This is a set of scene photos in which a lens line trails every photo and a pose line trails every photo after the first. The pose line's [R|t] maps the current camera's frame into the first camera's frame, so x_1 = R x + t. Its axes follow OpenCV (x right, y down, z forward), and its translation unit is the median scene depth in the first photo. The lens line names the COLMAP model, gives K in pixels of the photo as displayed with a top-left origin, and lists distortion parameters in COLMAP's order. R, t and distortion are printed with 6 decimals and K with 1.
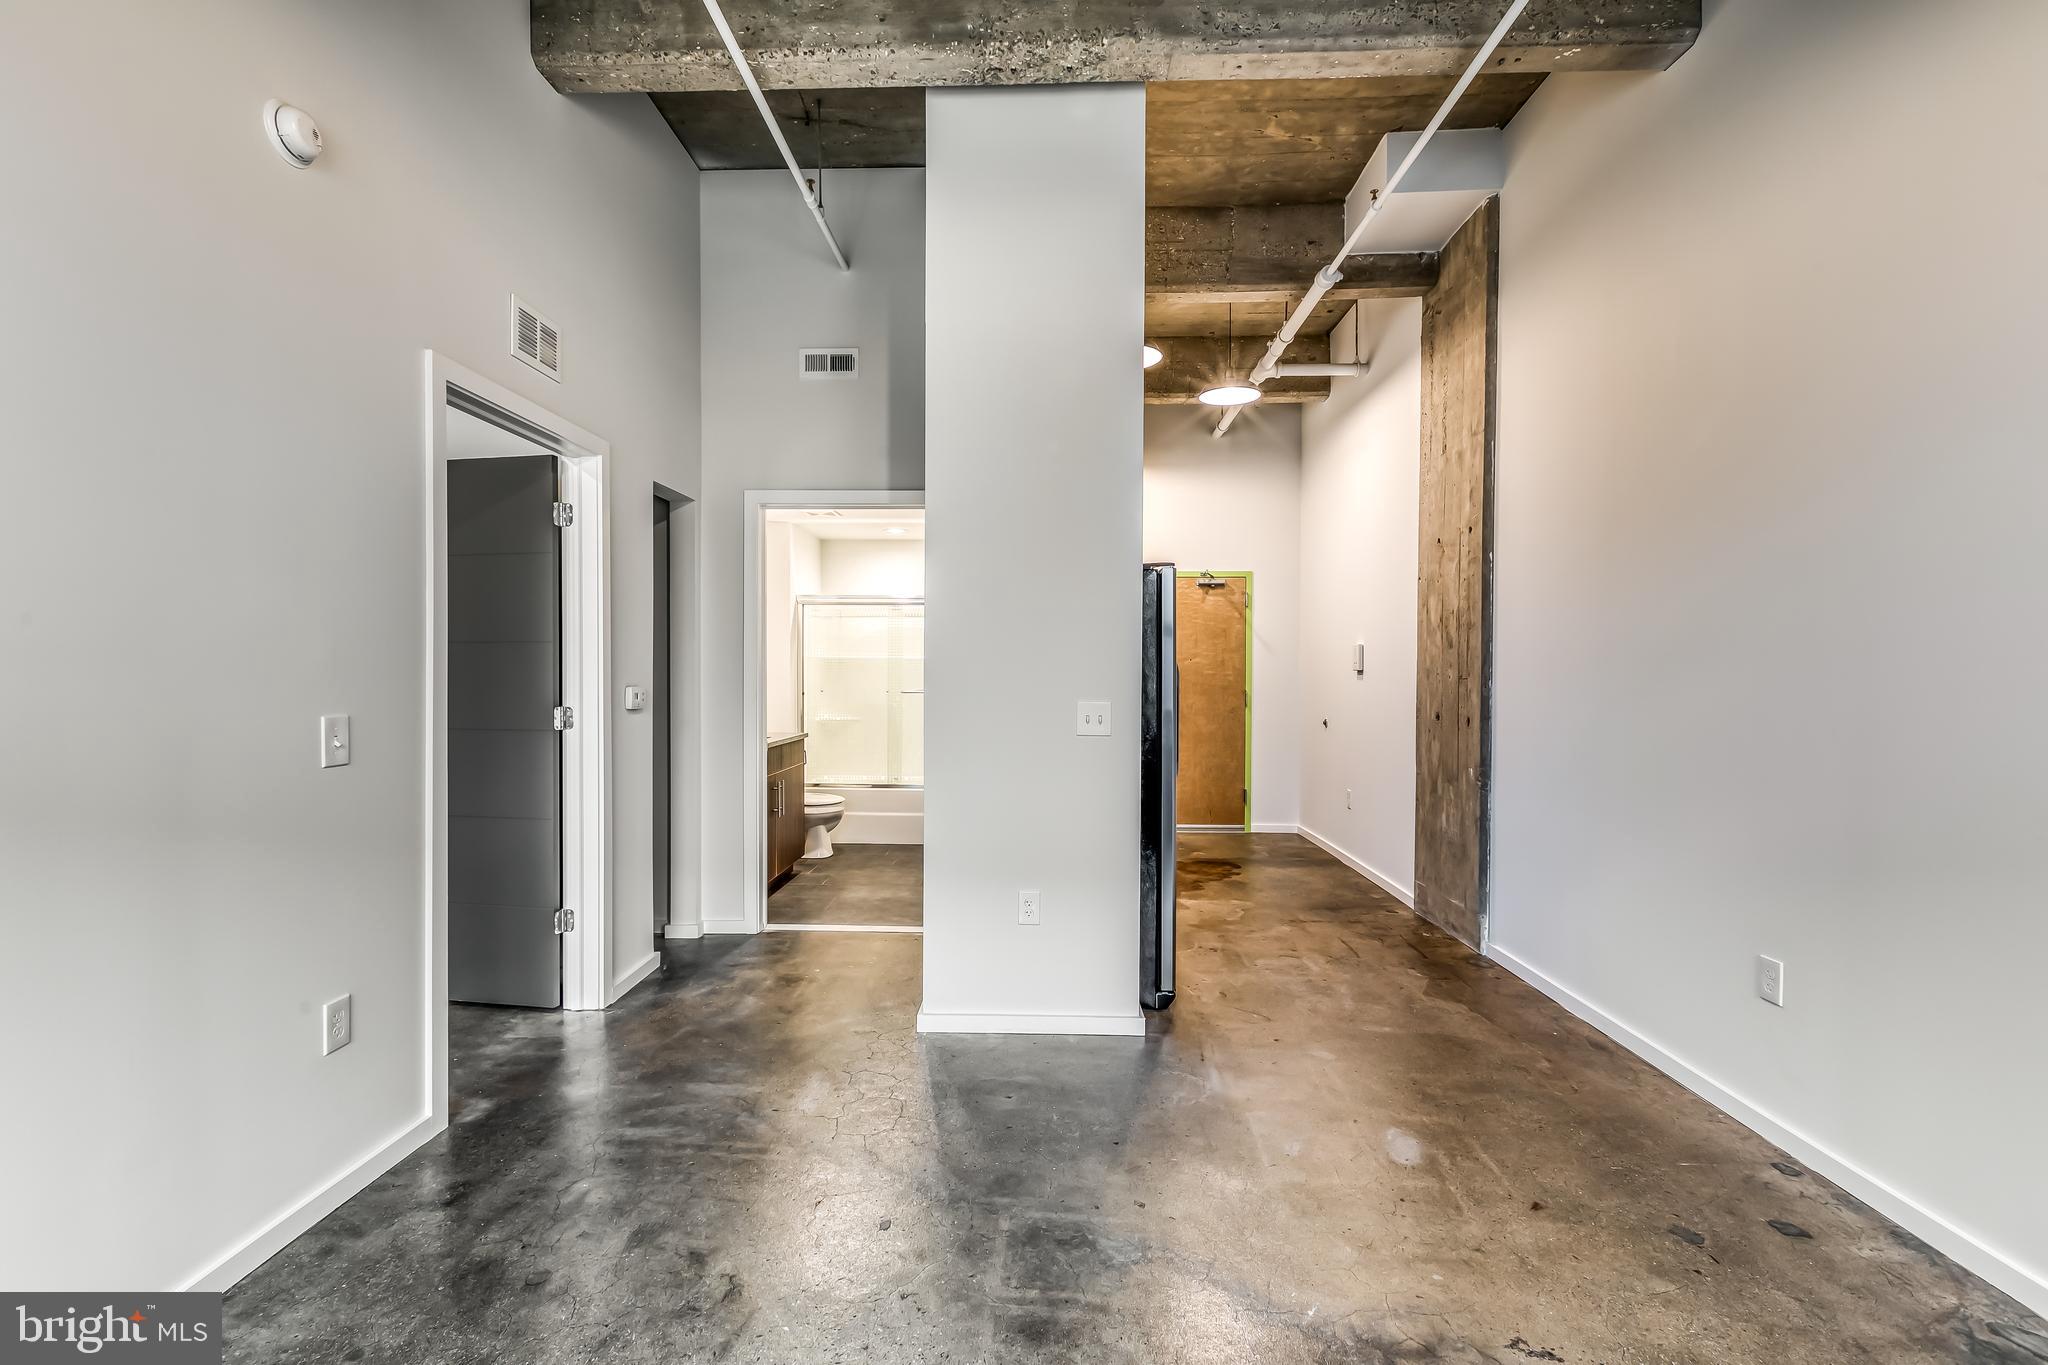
lens RADIAL K [[920.2, 0, 1022.5], [0, 920.2, 687.2], [0, 0, 1]] dist [0.002398, 0.000049]
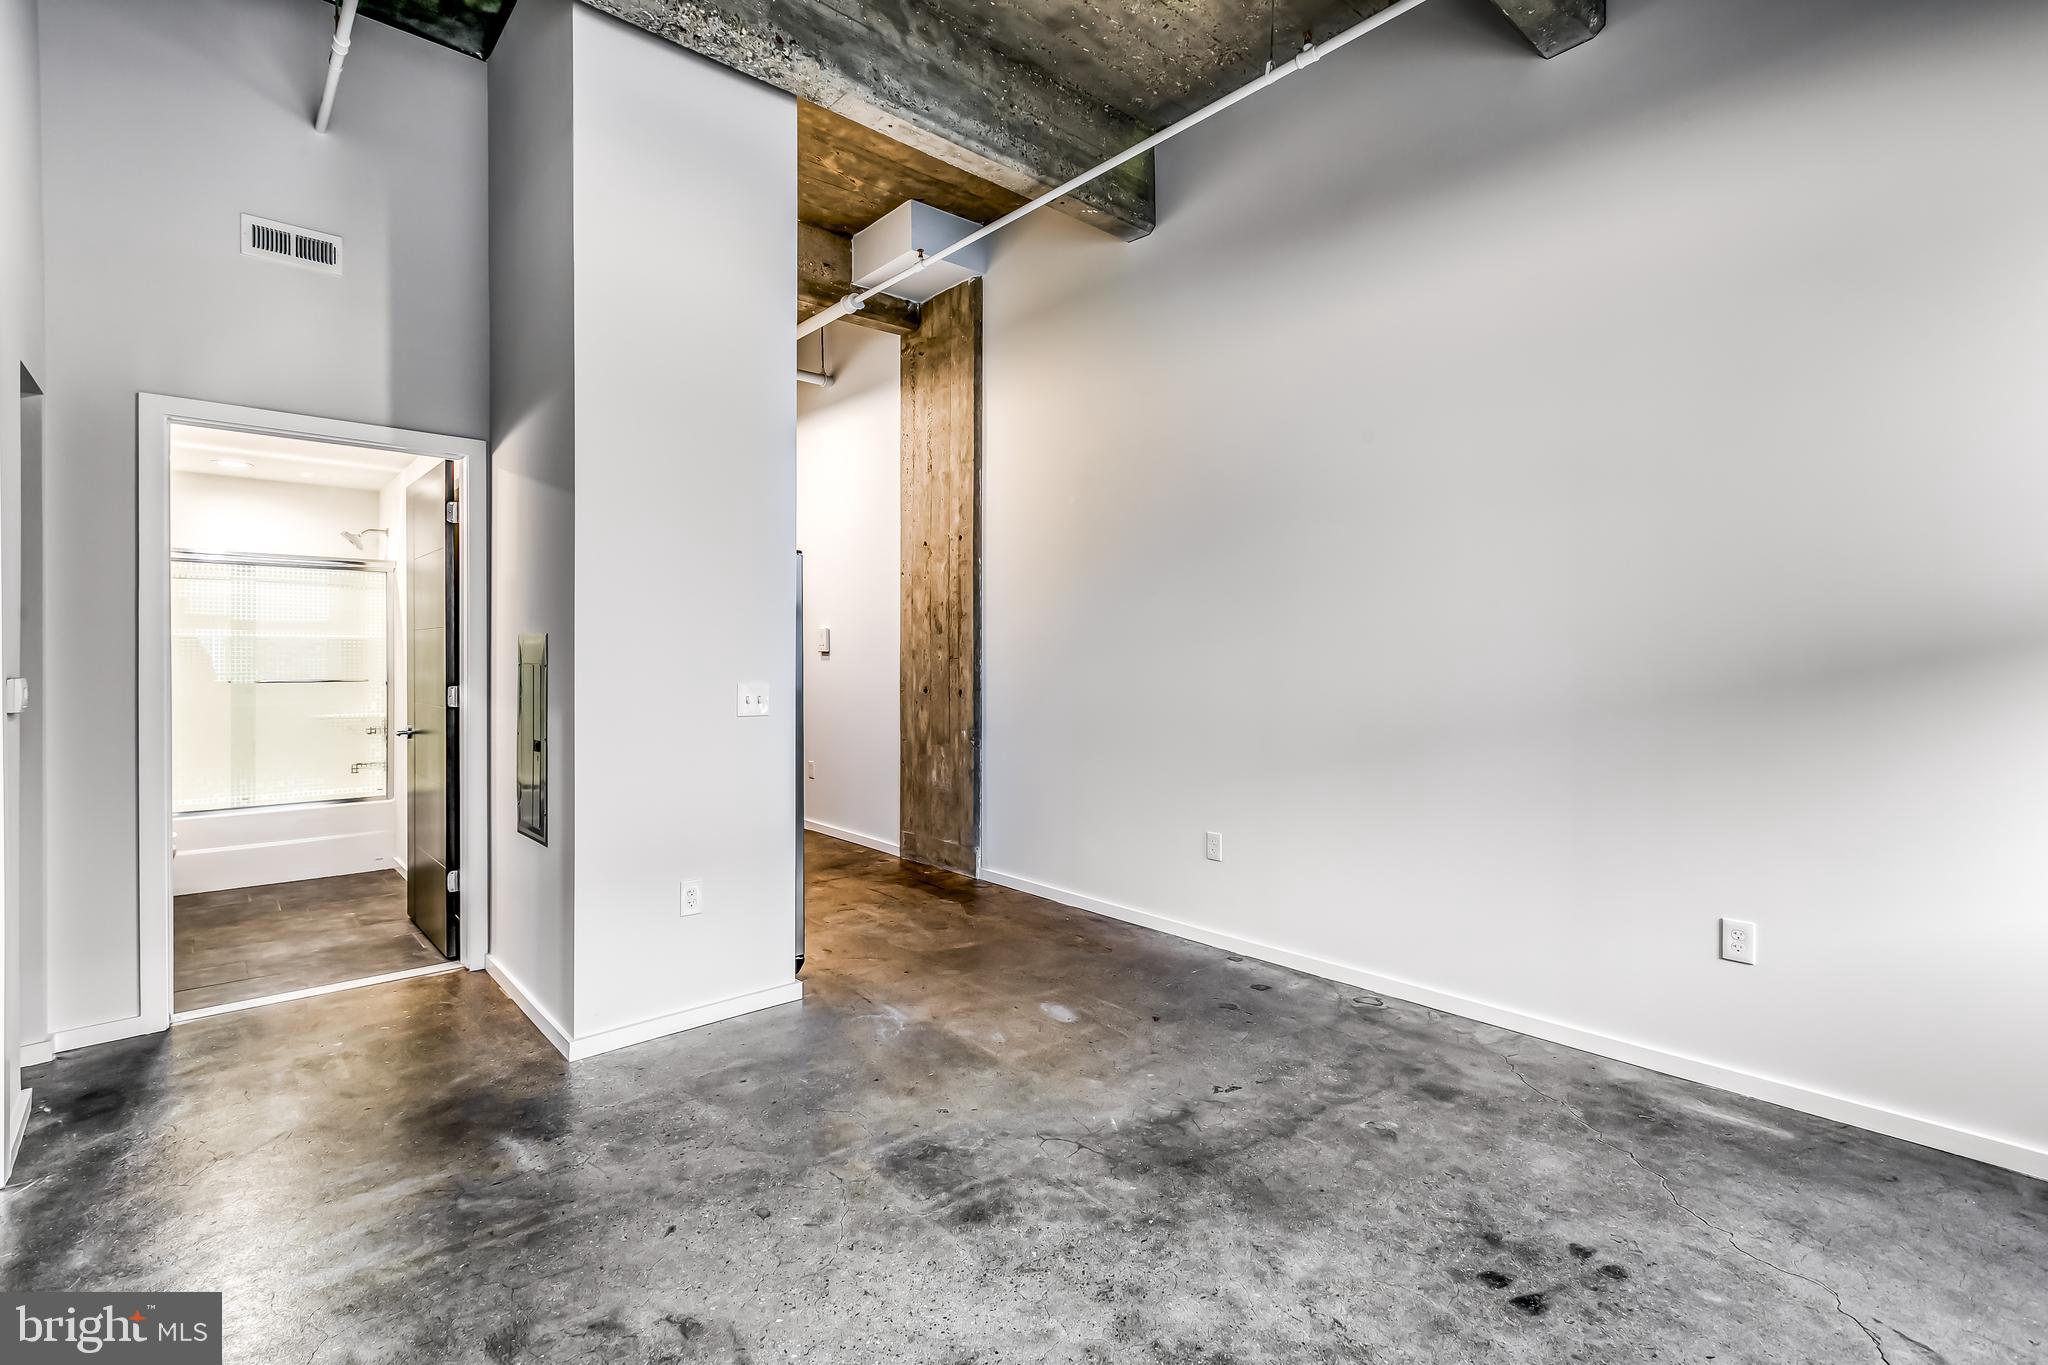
lens RADIAL K [[923.2, 0, 1030.9], [0, 923.2, 661.2], [0, 0, 1]] dist [-0.000012, 0.000194]
pose [[0.721291, -0.007375, 0.692593, -0.324797], [0.013337, 0.999906, -0.003243, -0.000236], [-0.692504, 0.011576, 0.721321, 0.041895]]
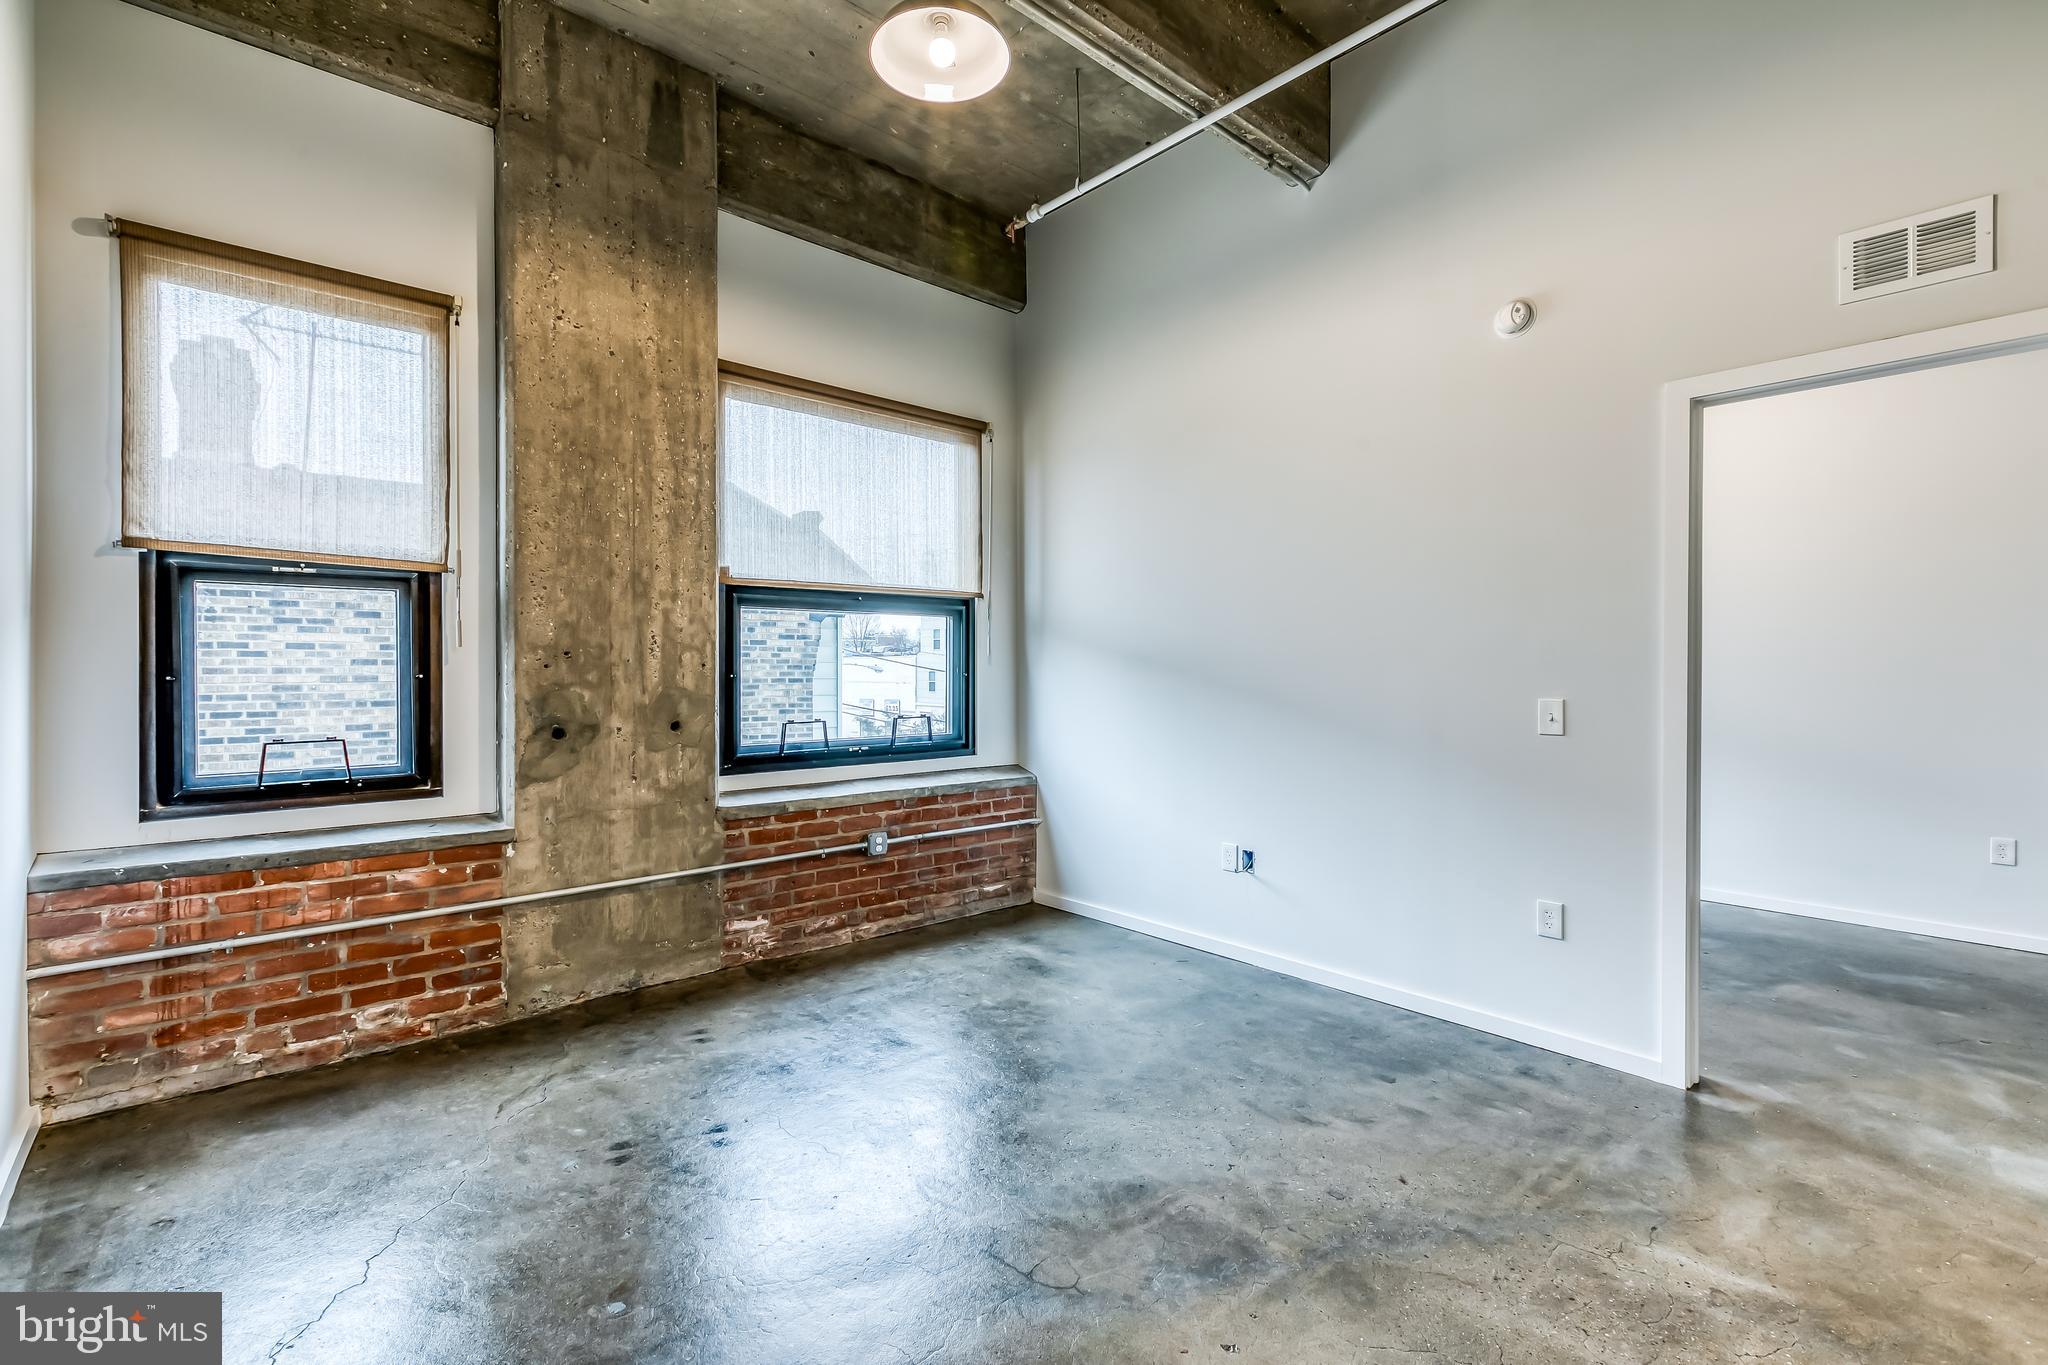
lens RADIAL K [[909.7, 0, 1015.9], [0, 909.7, 673.3], [0, 0, 1]] dist [0.004535, -0.000661]
pose [[-0.727696, -0.003281, -0.685892, 0.429000], [-0.015938, 0.999799, 0.012126, -0.006376], [0.685714, 0.019756, -0.727603, 0.776276]]
